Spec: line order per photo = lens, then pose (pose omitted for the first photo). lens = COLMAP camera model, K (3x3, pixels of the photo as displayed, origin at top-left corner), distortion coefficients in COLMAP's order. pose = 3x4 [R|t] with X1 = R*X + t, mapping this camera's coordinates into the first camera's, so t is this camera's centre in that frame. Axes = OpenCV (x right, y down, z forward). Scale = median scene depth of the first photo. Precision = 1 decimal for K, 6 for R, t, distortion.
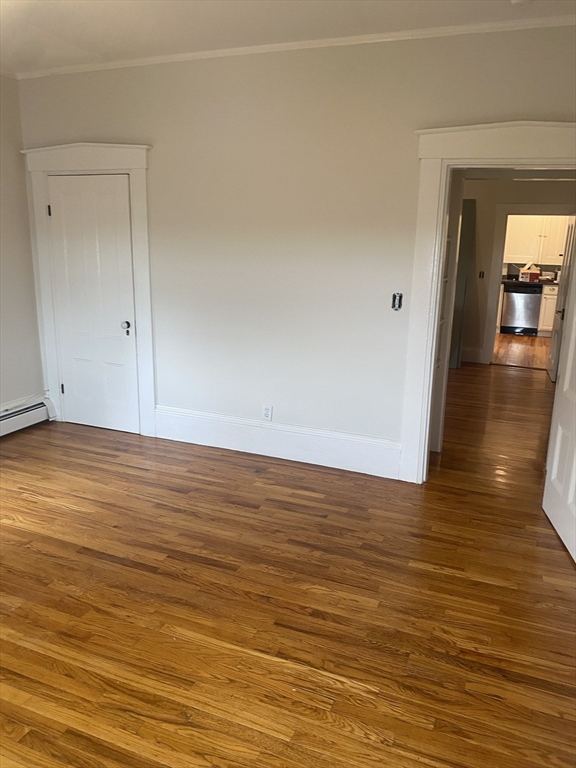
lens RADIAL K [[585.9, 0, 288.0], [0, 585.9, 384.0], [0, 0, 1]] dist [0.000261, 0.001189]
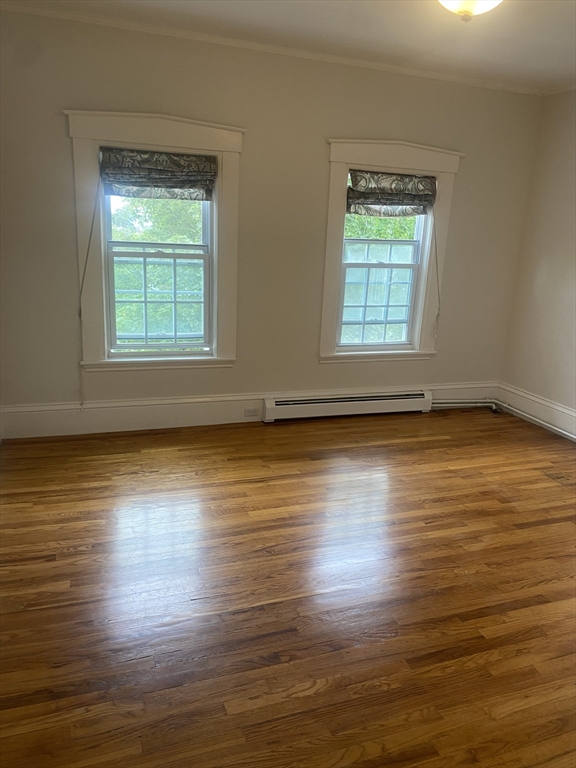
lens RADIAL K [[585.9, 0, 288.0], [0, 585.9, 384.0], [0, 0, 1]] dist [0.000261, 0.001189]
pose [[-0.733253, 0.119050, -0.669453, 0.516500], [-0.228138, 0.884408, 0.407155, -0.293175], [0.640541, 0.451275, -0.621335, 1.257534]]
